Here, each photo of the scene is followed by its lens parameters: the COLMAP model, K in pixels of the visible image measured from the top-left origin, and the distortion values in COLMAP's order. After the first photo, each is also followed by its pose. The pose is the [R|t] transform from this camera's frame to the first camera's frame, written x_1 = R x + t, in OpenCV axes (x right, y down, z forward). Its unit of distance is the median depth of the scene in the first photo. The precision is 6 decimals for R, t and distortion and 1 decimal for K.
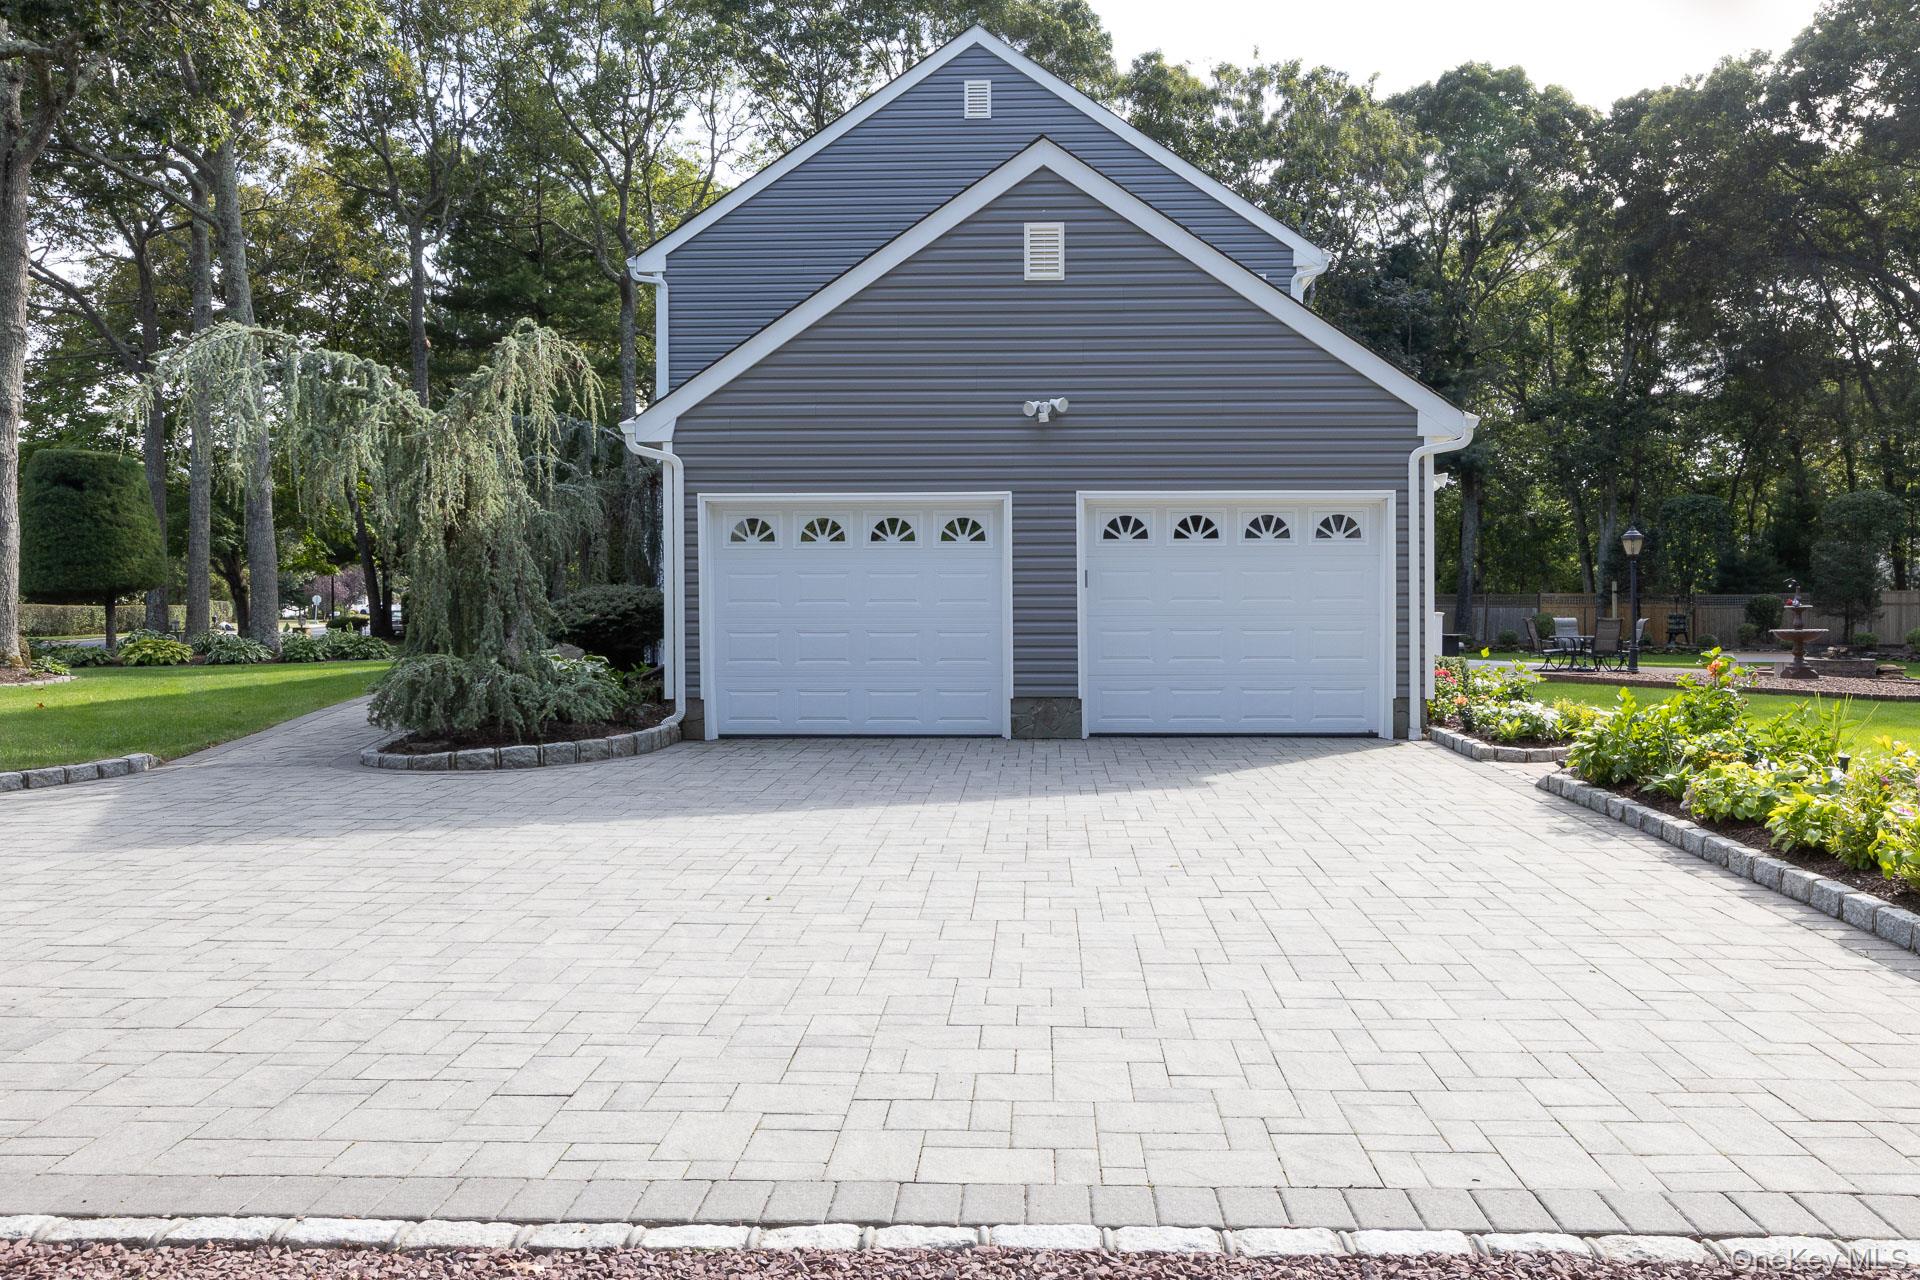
lens RADIAL K [[1520.4, 0, 966.4], [0, 1520.4, 620.4], [0, 0, 1]] dist [-0.029061, 0.006329]
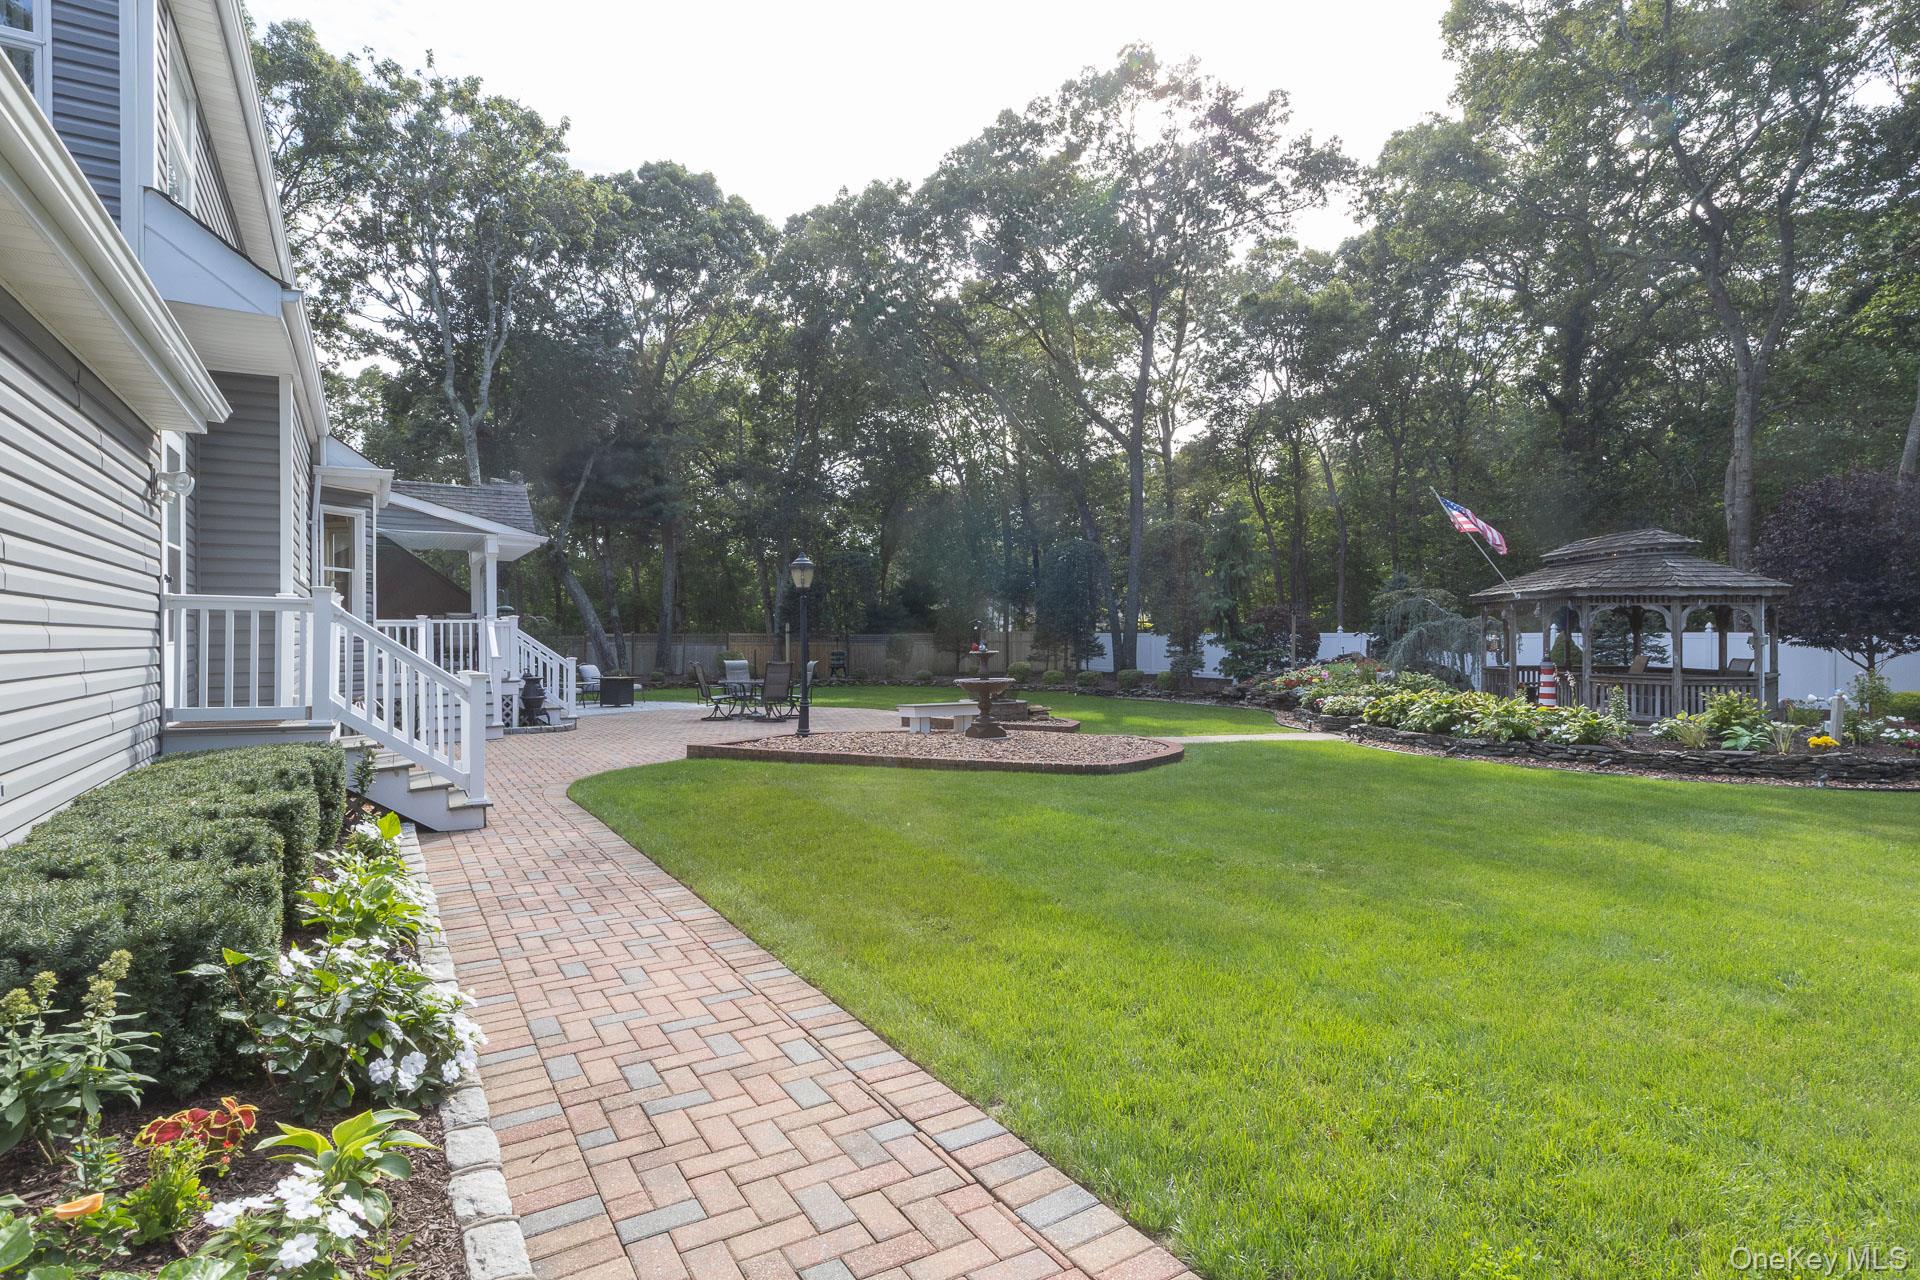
lens RADIAL K [[993.3, 0, 960.0], [0, 993.3, 640.0], [0, 0, 1]] dist [0.003537, -0.001659]
pose [[0.840476, -0.000241, 0.541848, 0.132596], [0.005092, 0.999959, -0.007454, -0.007039], [-0.541824, 0.009024, 0.840443, 0.301606]]
